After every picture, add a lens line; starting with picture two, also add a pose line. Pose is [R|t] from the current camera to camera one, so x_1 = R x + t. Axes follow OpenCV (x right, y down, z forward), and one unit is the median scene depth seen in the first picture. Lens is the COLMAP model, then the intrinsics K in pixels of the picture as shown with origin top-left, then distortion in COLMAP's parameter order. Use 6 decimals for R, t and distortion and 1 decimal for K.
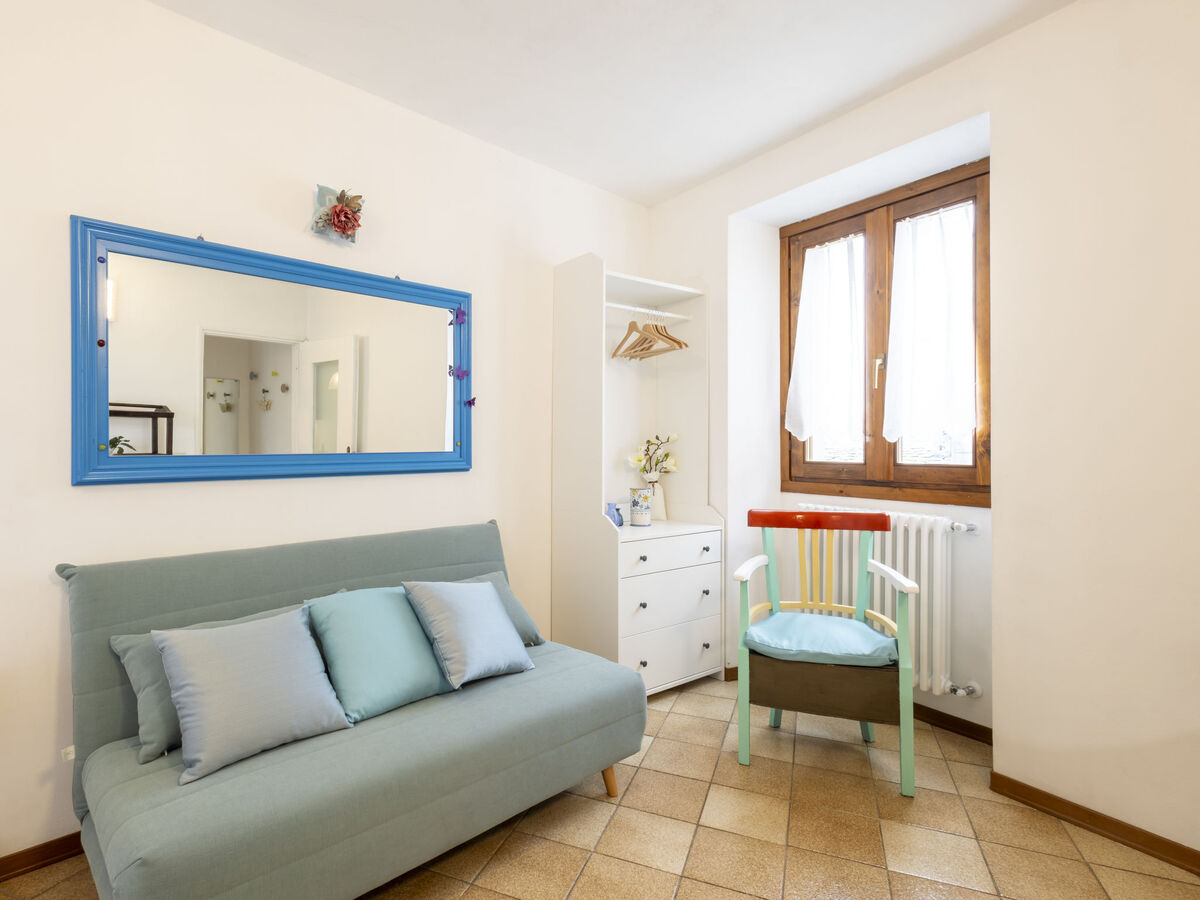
lens RADIAL K [[624.4, 0, 545.4], [0, 624.4, 443.7], [0, 0, 1]] dist [0.008727, -0.004722]
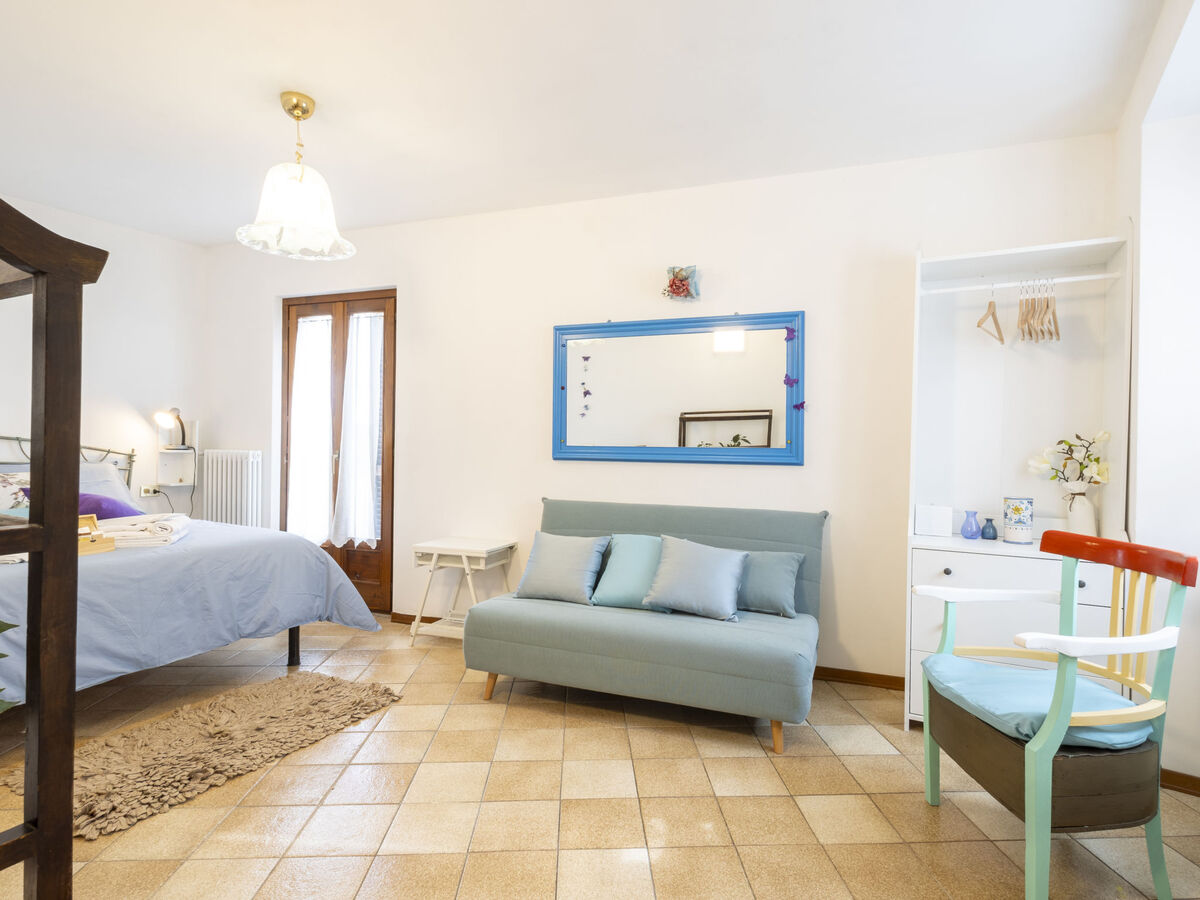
lens RADIAL K [[624.4, 0, 605.9], [0, 624.4, 438.8], [0, 0, 1]] dist [0.008727, -0.004722]
pose [[0.461642, 0.008154, -0.887029, 0.738429], [-0.008247, 0.999954, 0.004900, -0.008310], [0.887028, 0.005054, 0.461688, 0.147765]]
